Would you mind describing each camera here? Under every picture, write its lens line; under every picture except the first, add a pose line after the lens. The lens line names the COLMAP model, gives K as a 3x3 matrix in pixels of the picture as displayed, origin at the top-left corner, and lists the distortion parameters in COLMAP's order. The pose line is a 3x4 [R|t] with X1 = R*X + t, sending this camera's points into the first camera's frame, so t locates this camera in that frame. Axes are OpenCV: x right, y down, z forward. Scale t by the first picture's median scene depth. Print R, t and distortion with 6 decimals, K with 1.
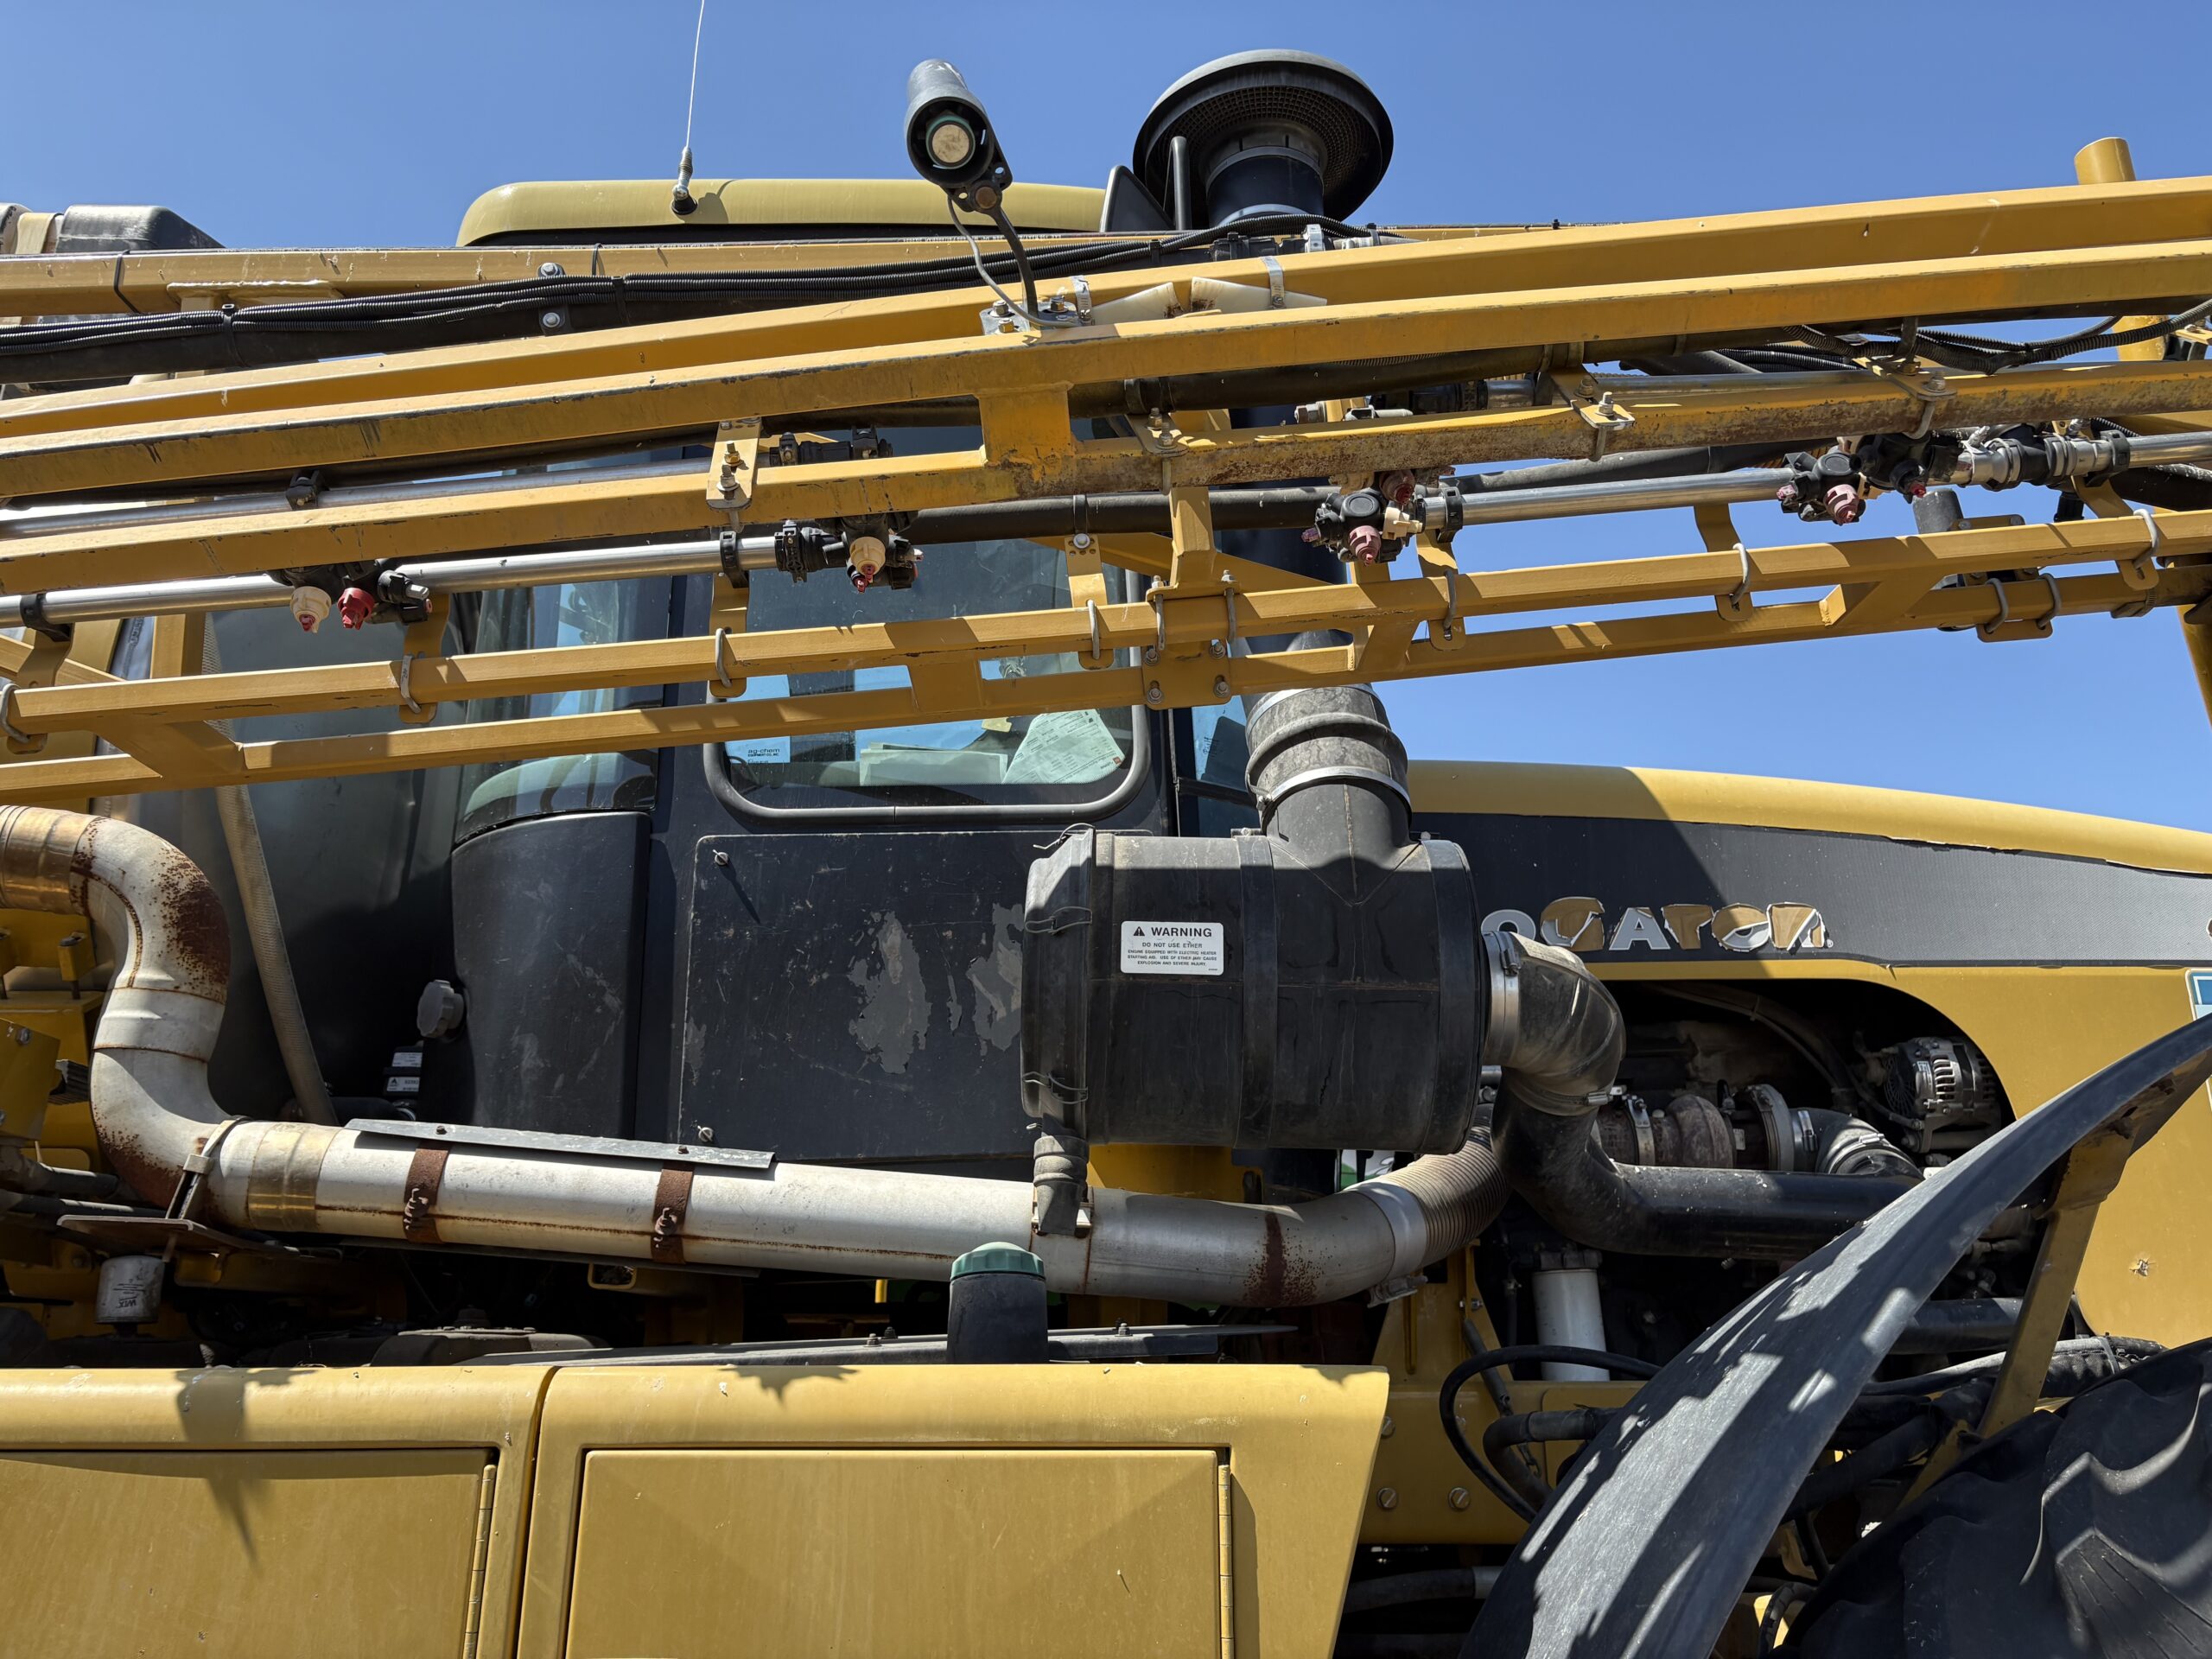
lens RADIAL K [[1664.7, 0, 1104.4], [0, 1664.7, 787.7], [0, 0, 1]] dist [0.045153, -0.050179]
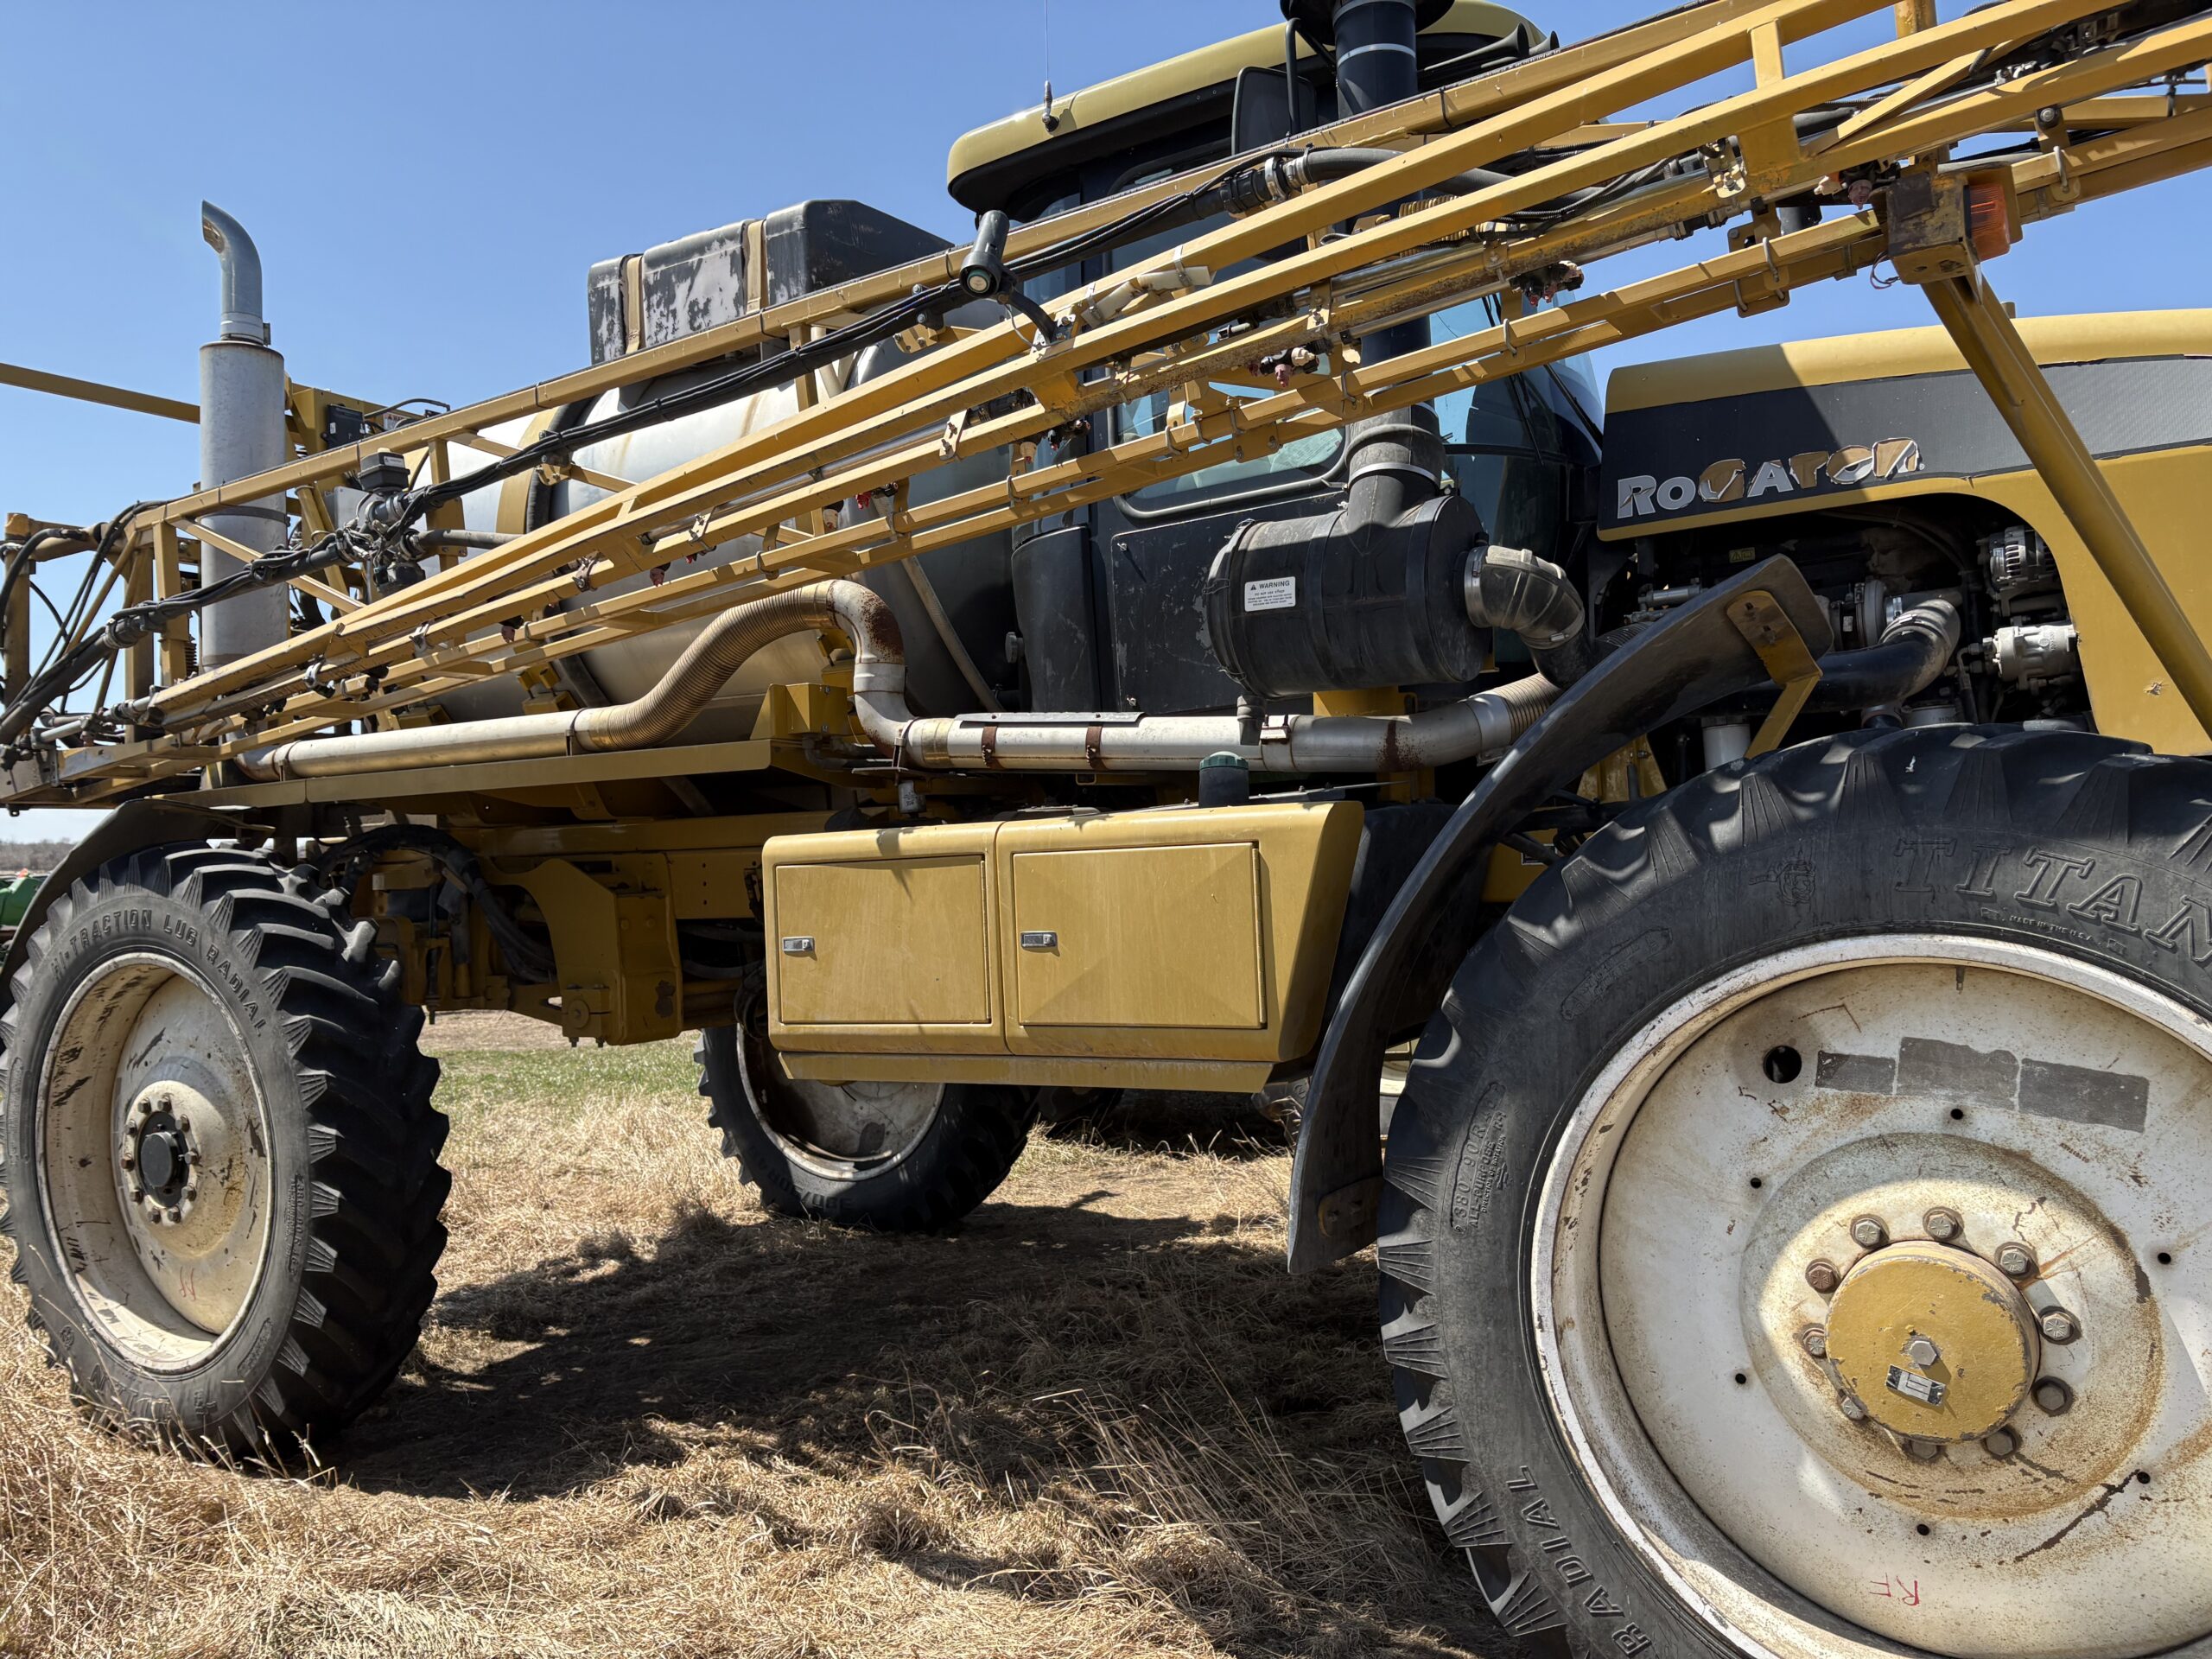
lens RADIAL K [[1671.0, 0, 1093.0], [0, 1671.0, 839.0], [0, 0, 1]] dist [0.049720, -0.046343]
pose [[0.842887, -0.044949, -0.536209, 0.783616], [0.220920, 0.937553, 0.268679, -0.174231], [0.490648, -0.344926, 0.800182, -0.615622]]
